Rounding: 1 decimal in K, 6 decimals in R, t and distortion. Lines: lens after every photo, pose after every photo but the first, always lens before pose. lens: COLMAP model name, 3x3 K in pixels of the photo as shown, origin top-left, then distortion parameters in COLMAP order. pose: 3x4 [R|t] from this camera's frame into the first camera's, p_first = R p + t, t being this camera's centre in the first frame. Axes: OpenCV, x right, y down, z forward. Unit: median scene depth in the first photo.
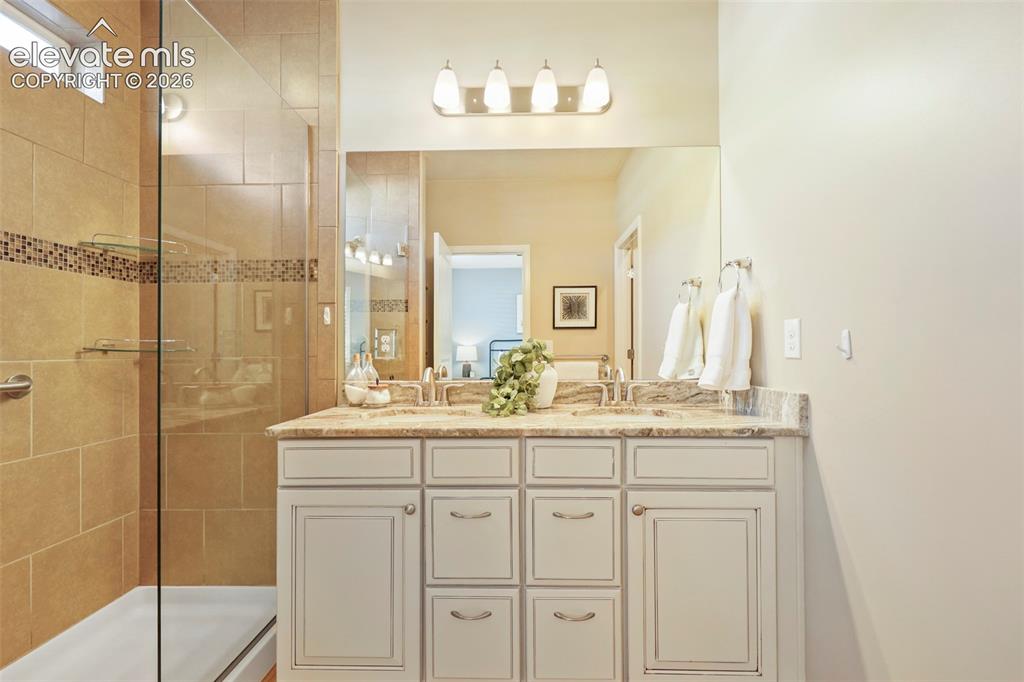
lens RADIAL K [[424.1, 0, 512.0], [0, 424.1, 341.0], [0, 0, 1]] dist [0.001006, 0.000268]
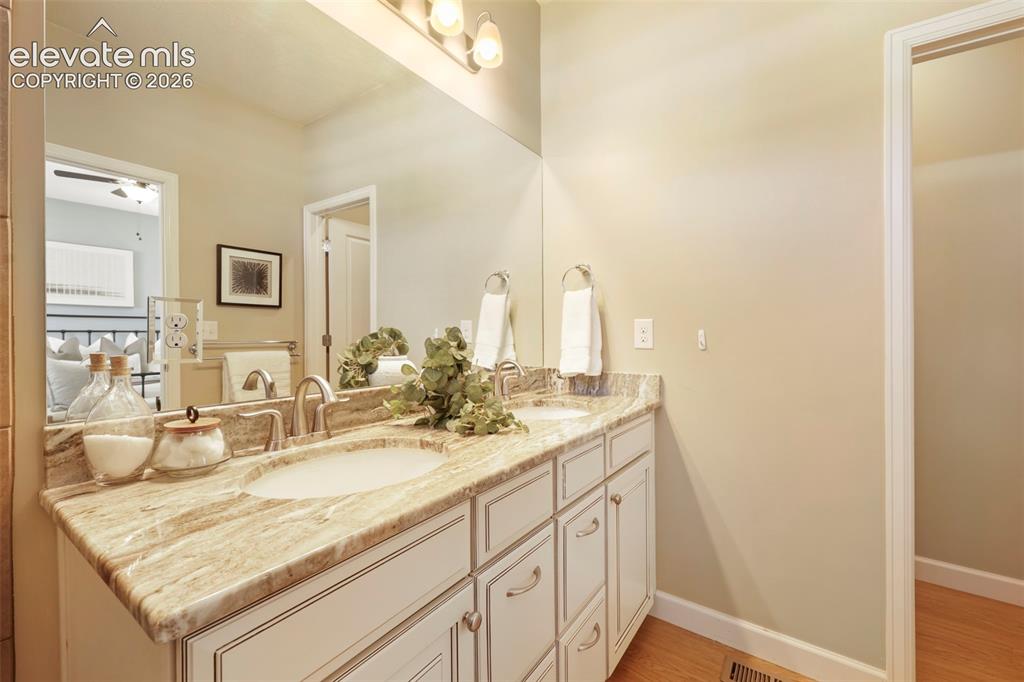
lens RADIAL K [[429.0, 0, 507.2], [0, 429.0, 327.3], [0, 0, 1]] dist [0.001218, 0.000091]
pose [[0.548665, 0.018920, 0.835828, -0.550933], [-0.028525, 0.999585, -0.003902, -0.006375], [-0.835556, -0.021701, 0.548977, 0.494570]]
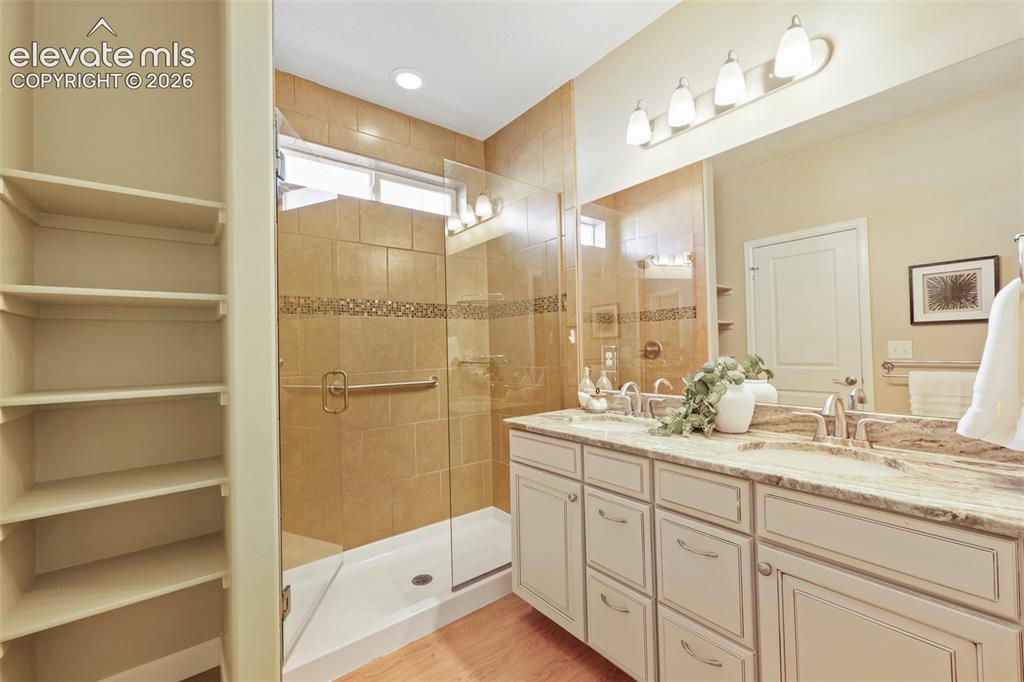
lens RADIAL K [[411.6, 0, 515.8], [0, 411.6, 335.8], [0, 0, 1]] dist [0.000452, 0.000144]
pose [[0.647613, -0.034188, -0.761202, 0.460722], [0.035890, 0.999253, -0.014345, -0.057203], [0.761124, -0.018030, 0.648356, 0.066085]]
